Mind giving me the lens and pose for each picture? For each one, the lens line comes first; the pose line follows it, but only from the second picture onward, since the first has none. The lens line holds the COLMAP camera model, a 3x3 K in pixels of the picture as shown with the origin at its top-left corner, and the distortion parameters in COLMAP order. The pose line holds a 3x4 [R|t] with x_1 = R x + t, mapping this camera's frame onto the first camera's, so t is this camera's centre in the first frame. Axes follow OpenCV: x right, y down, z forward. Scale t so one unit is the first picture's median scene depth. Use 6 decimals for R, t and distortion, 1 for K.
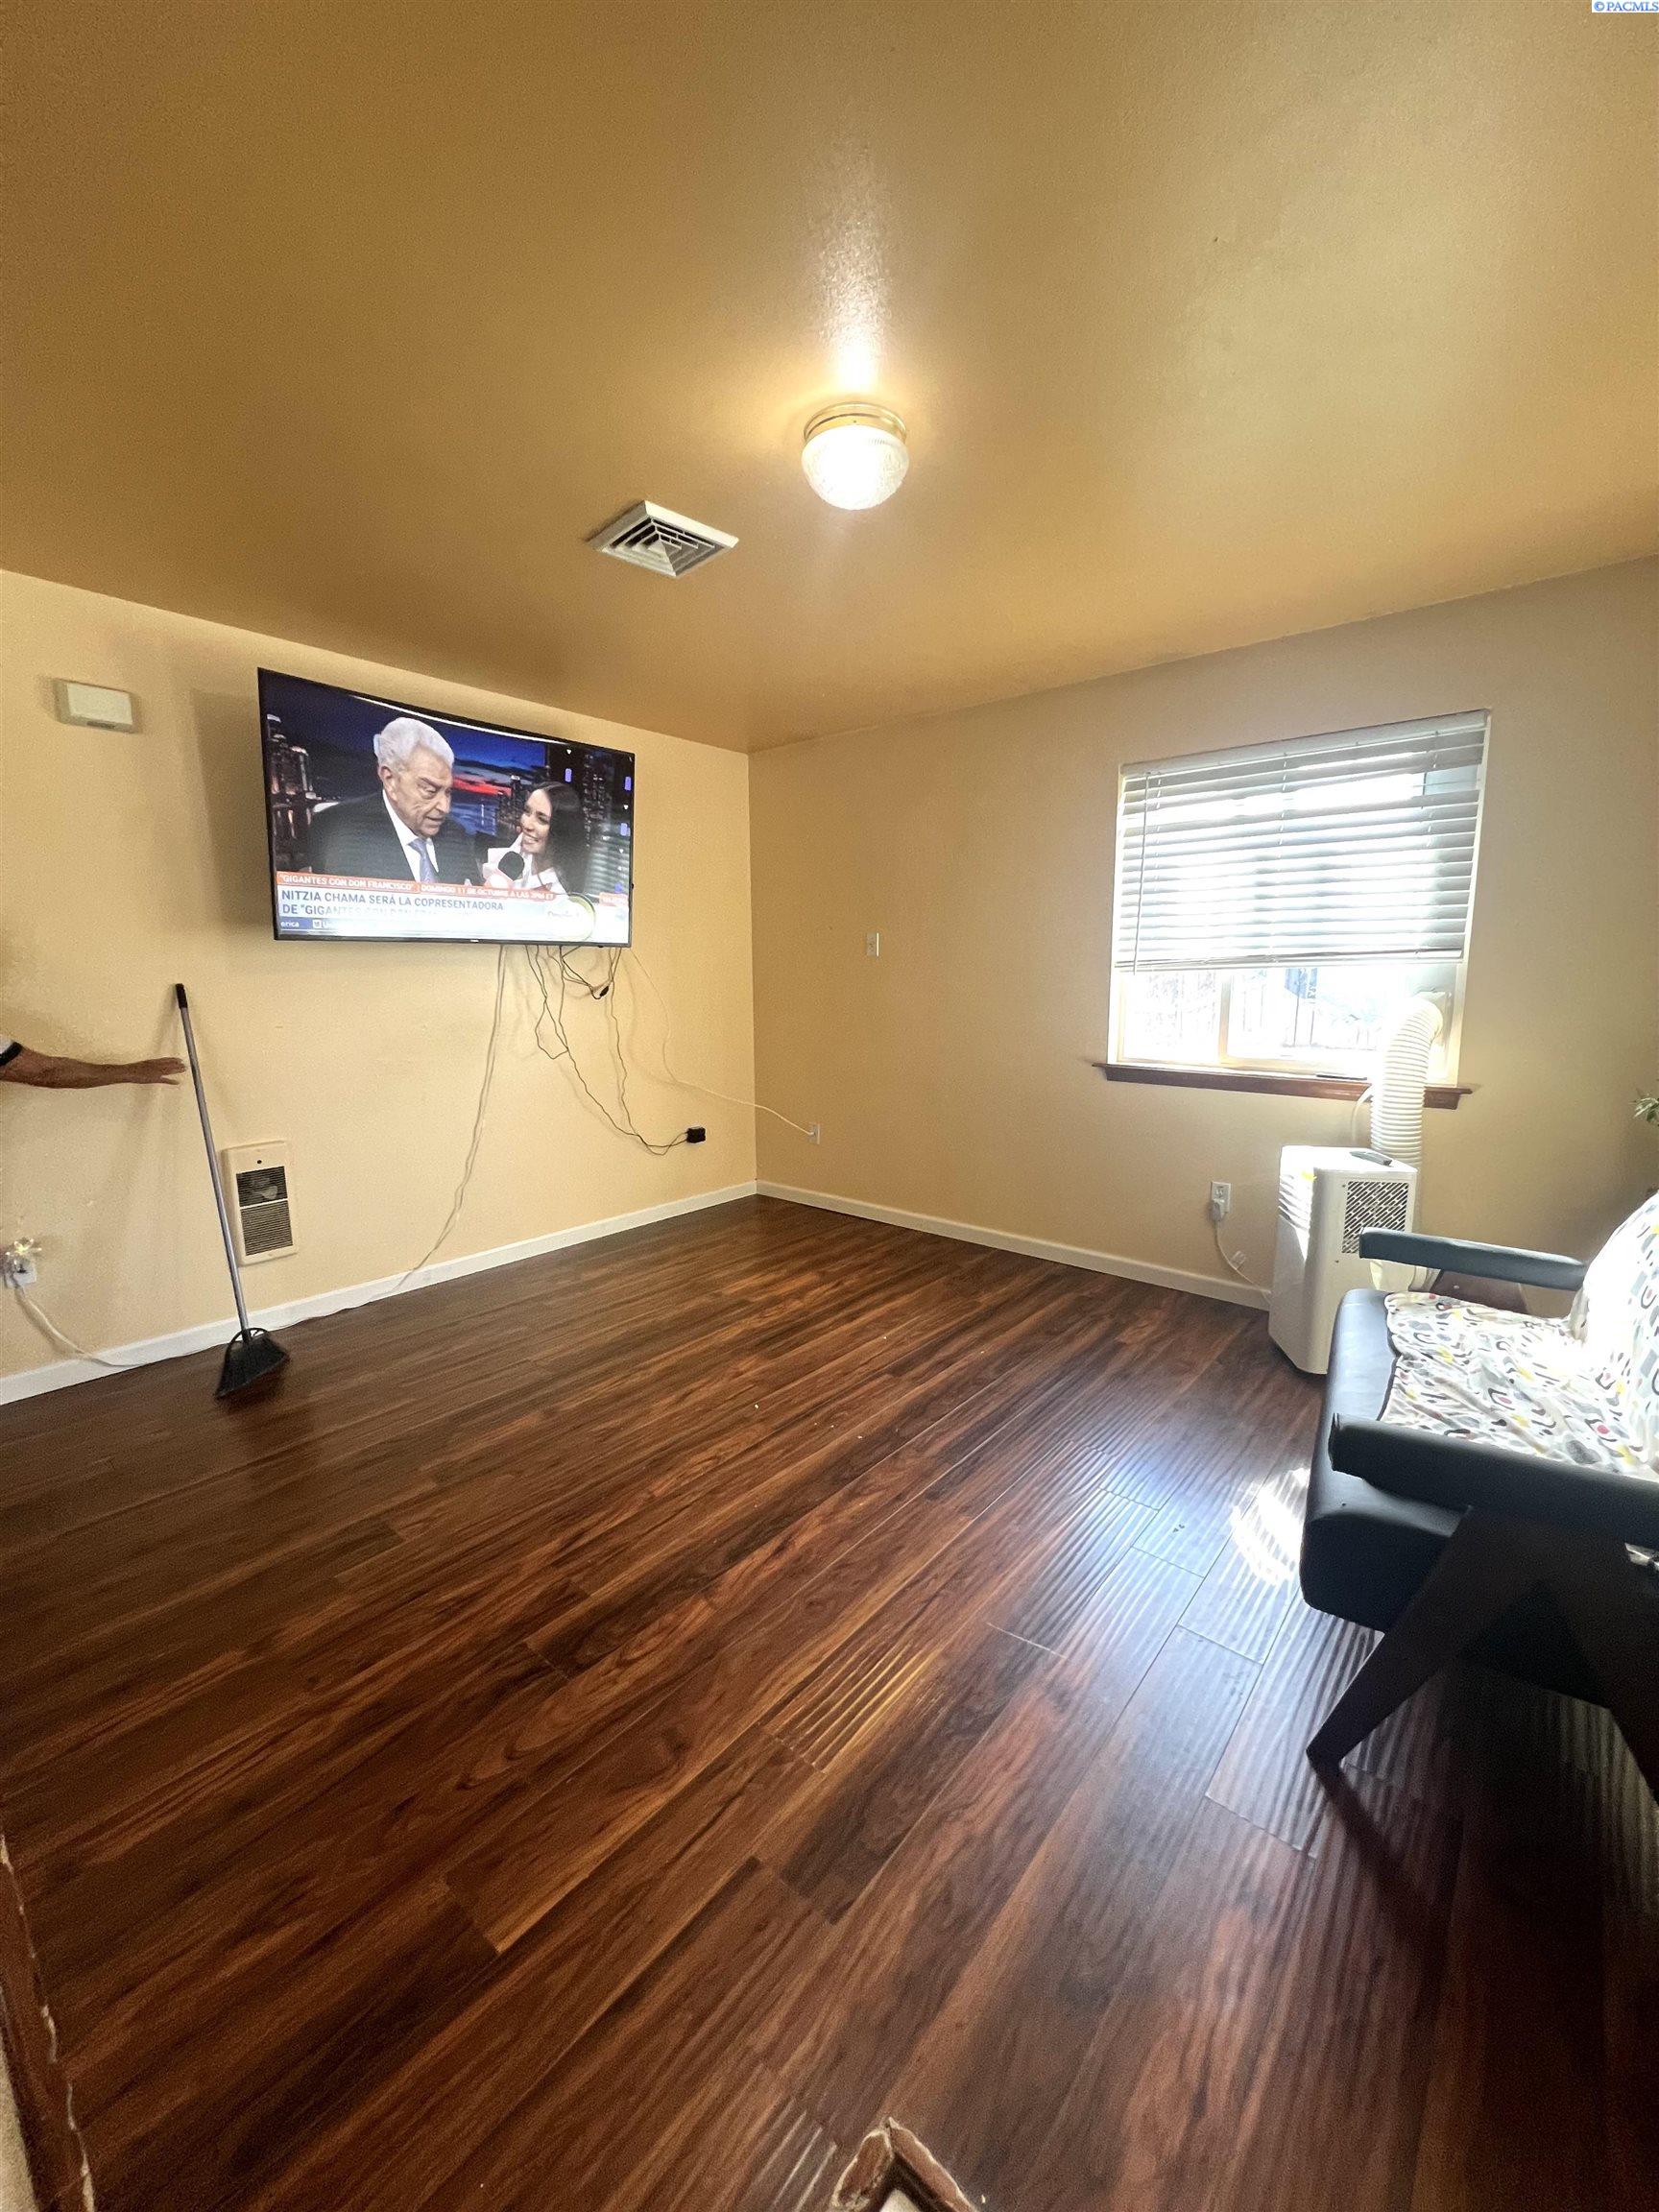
lens RADIAL K [[880.8, 0, 831.5], [0, 880.8, 1109.3], [0, 0, 1]] dist [0.001250, 0.000127]
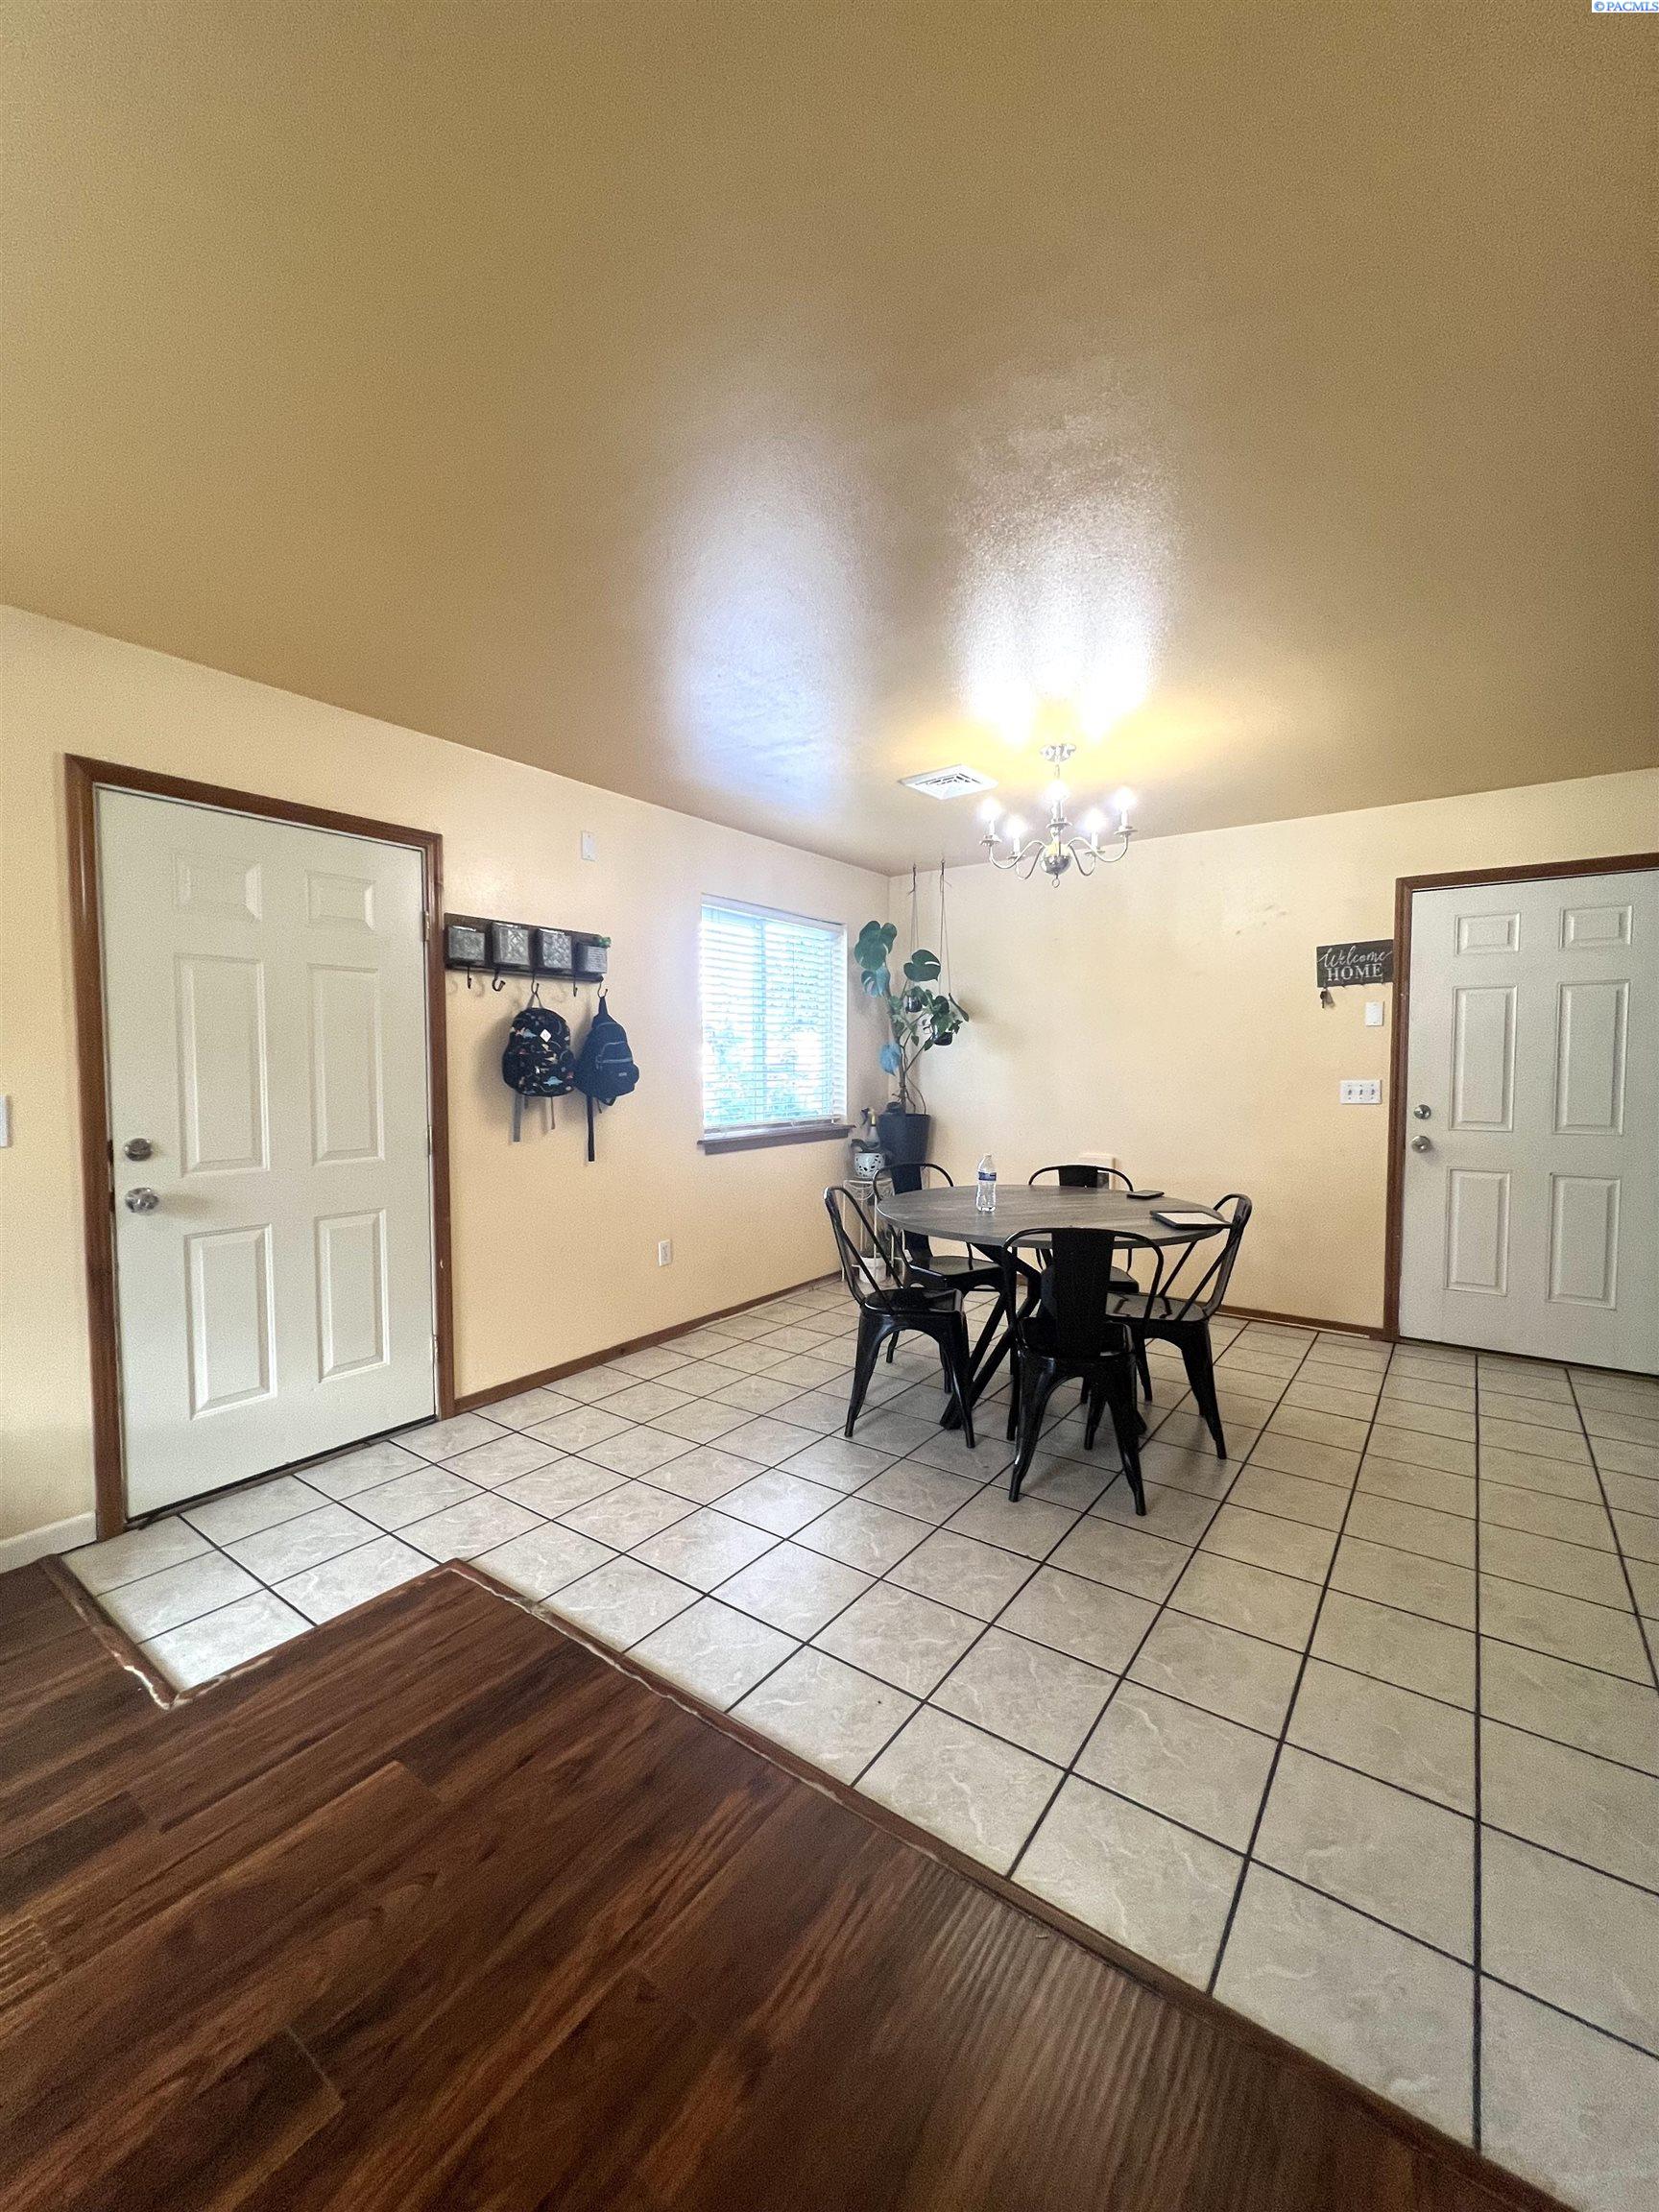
lens RADIAL K [[885.1, 0, 834.0], [0, 885.1, 1100.8], [0, 0, 1]] dist [-0.000675, -0.000764]
pose [[-0.997081, 0.001895, -0.076325, -0.768190], [-0.013402, 0.979827, 0.199397, -0.278051], [0.075163, 0.199838, -0.976942, 1.765998]]
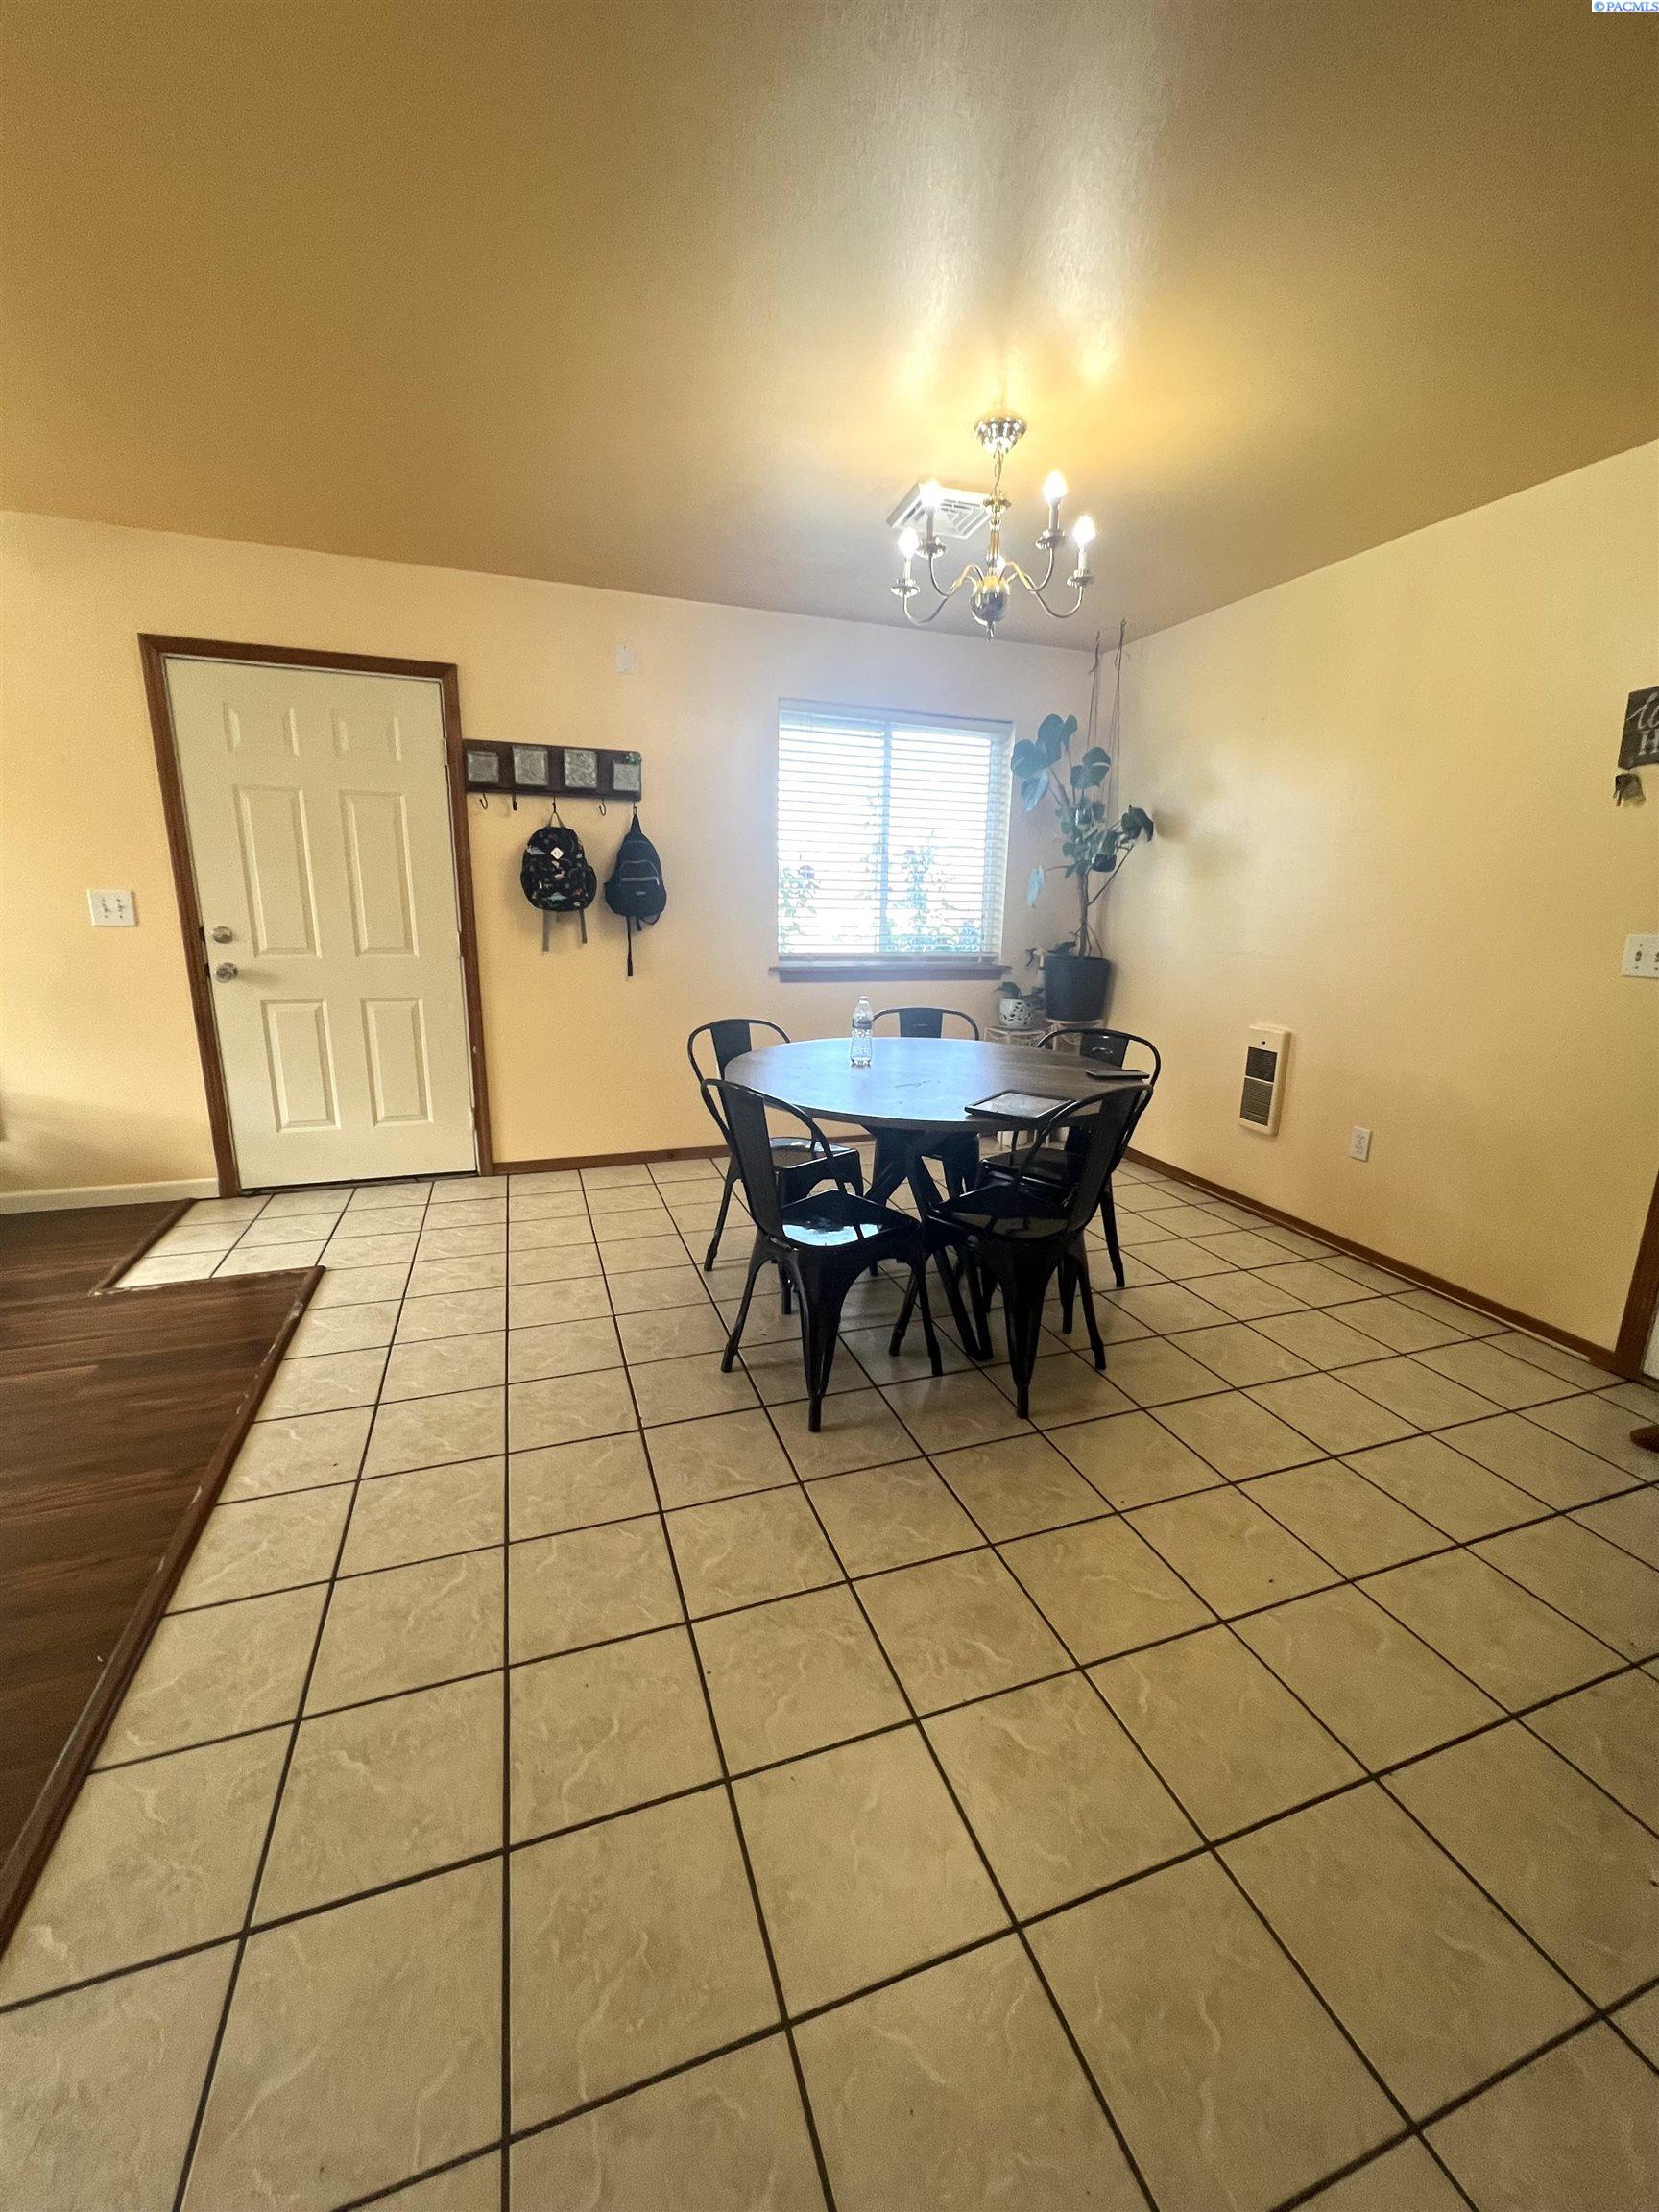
lens RADIAL K [[885.1, 0, 837.7], [0, 885.1, 1103.2], [0, 0, 1]] dist [-0.000675, -0.000764]
pose [[-0.865290, -0.138346, 0.481803, -2.155556], [0.053086, 0.930464, 0.362516, -0.180664], [-0.498453, 0.339258, -0.797777, 1.248577]]
